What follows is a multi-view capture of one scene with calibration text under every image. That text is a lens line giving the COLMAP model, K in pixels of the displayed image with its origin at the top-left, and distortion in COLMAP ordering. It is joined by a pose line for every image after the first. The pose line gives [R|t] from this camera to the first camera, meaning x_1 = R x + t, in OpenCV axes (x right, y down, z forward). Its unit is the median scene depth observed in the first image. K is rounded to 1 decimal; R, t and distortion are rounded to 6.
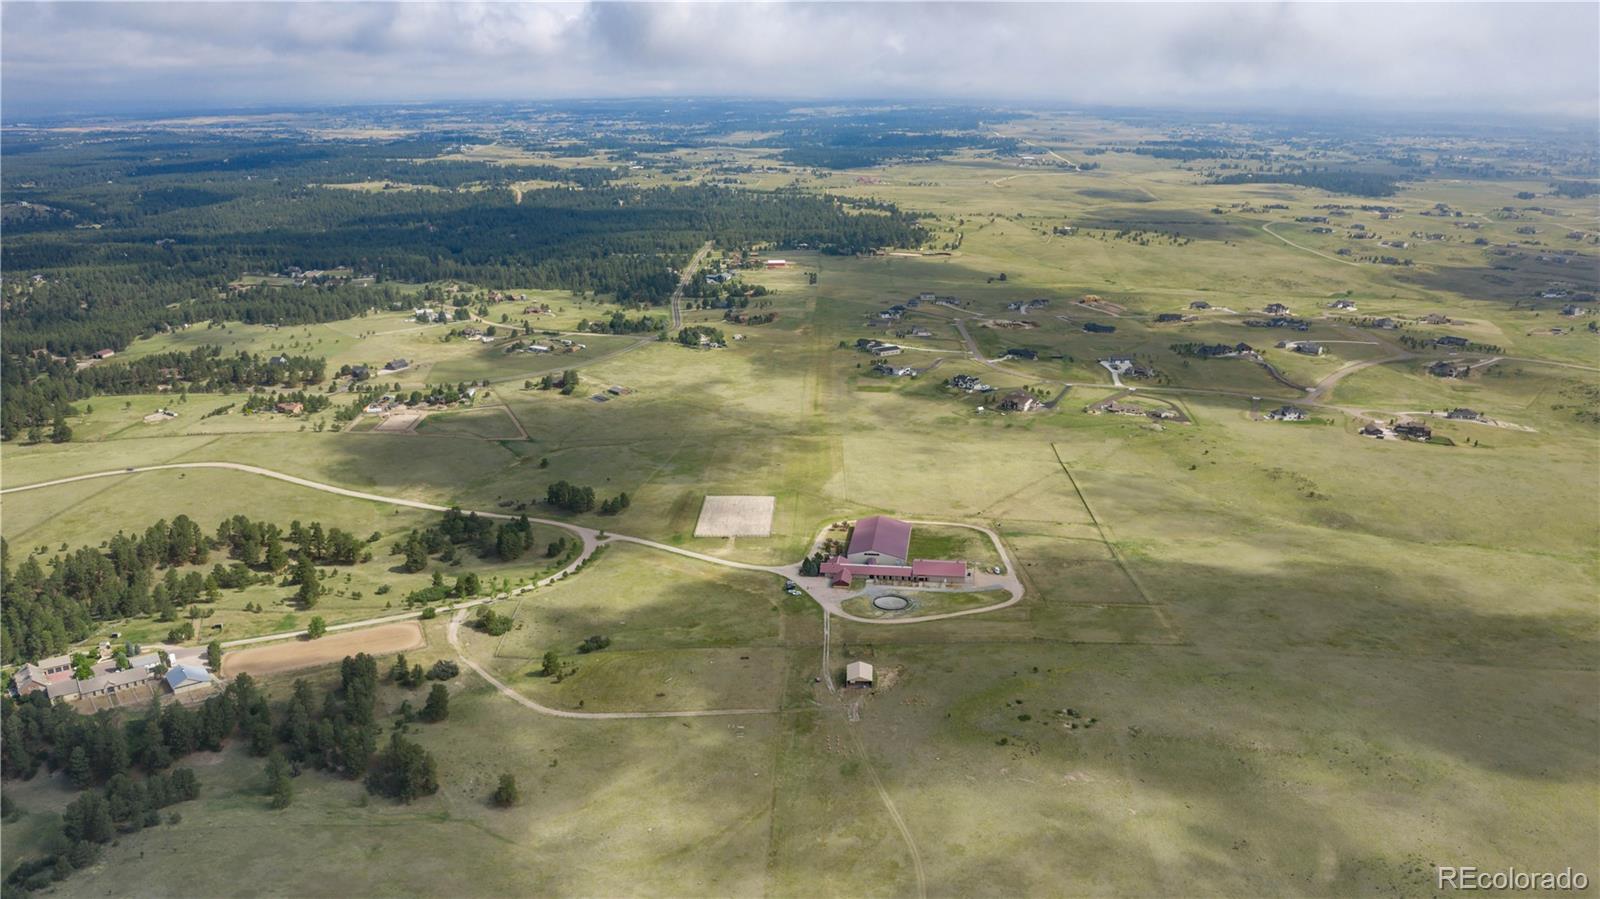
lens RADIAL K [[1324.6, 0, 805.8], [0, 1324.6, 455.5], [0, 0, 1]] dist [0.026126, -0.065823]
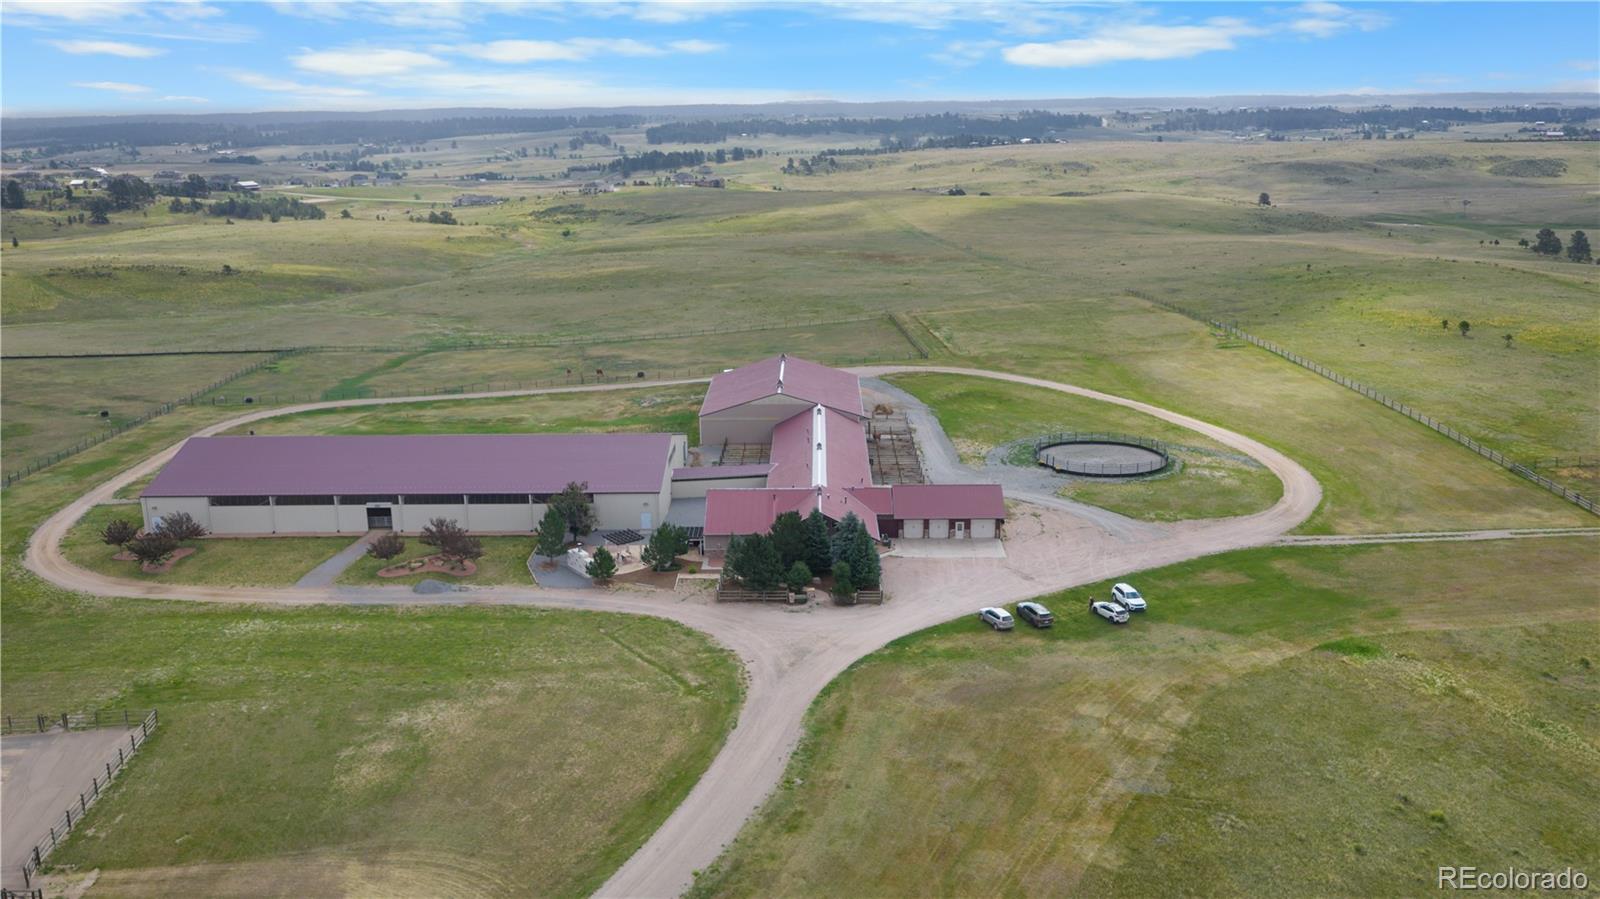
lens RADIAL K [[1324.6, 0, 805.8], [0, 1324.6, 455.5], [0, 0, 1]] dist [0.026126, -0.065823]
pose [[-0.122257, -0.257394, 0.958541, -0.163329], [0.290583, 0.914183, 0.282545, 0.018437], [-0.949007, 0.313079, -0.036971, 0.974094]]
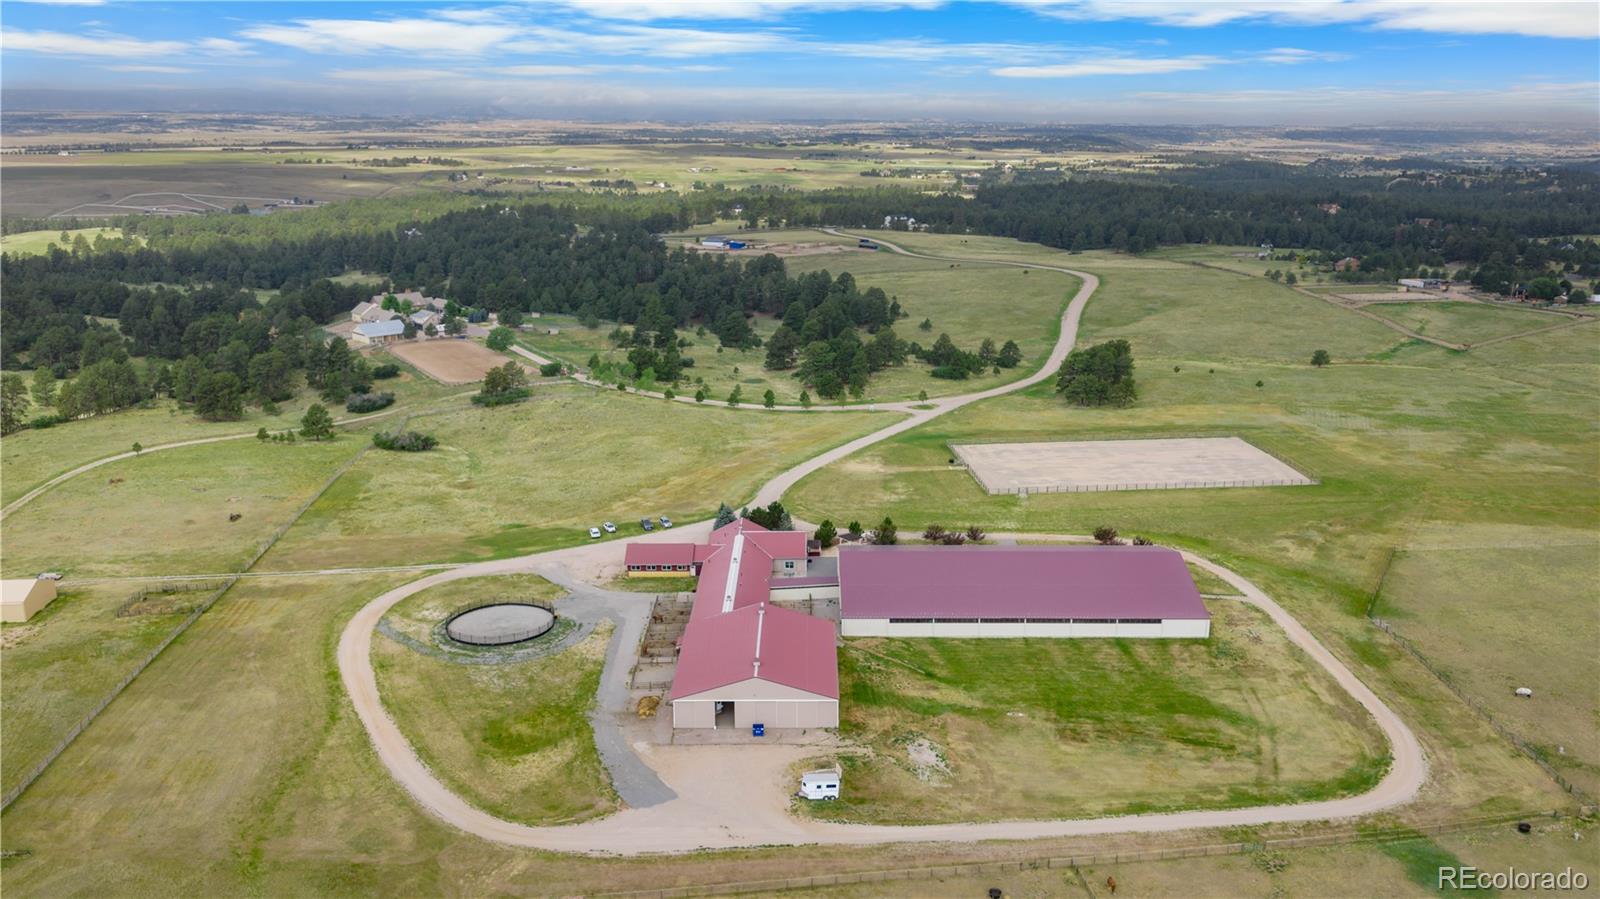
lens RADIAL K [[1324.6, 0, 805.8], [0, 1324.6, 455.5], [0, 0, 1]] dist [0.026126, -0.065823]
pose [[0.126883, 0.253112, -0.959080, 0.338534], [-0.283008, 0.935943, 0.209564, -0.013331], [0.950688, 0.244837, 0.190388, 0.914278]]
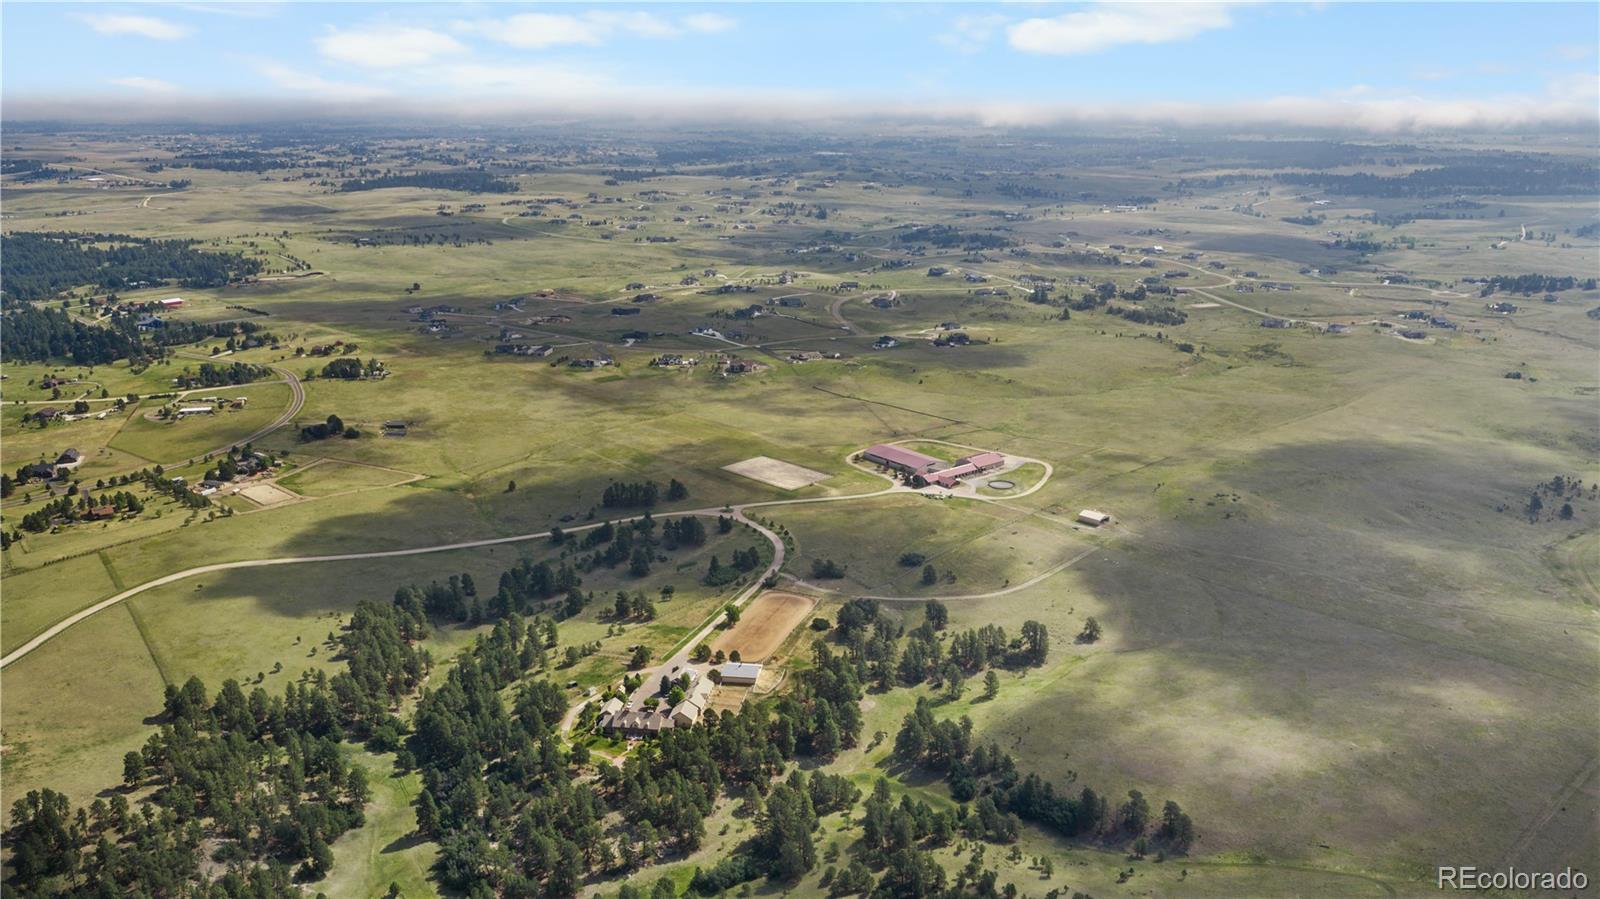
lens RADIAL K [[1324.6, 0, 805.8], [0, 1324.6, 455.5], [0, 0, 1]] dist [0.026126, -0.065823]
pose [[0.689454, -0.206668, 0.694220, -0.932976], [0.211133, 0.974152, 0.080320, -0.064951], [-0.692876, 0.091196, 0.715267, 0.144458]]
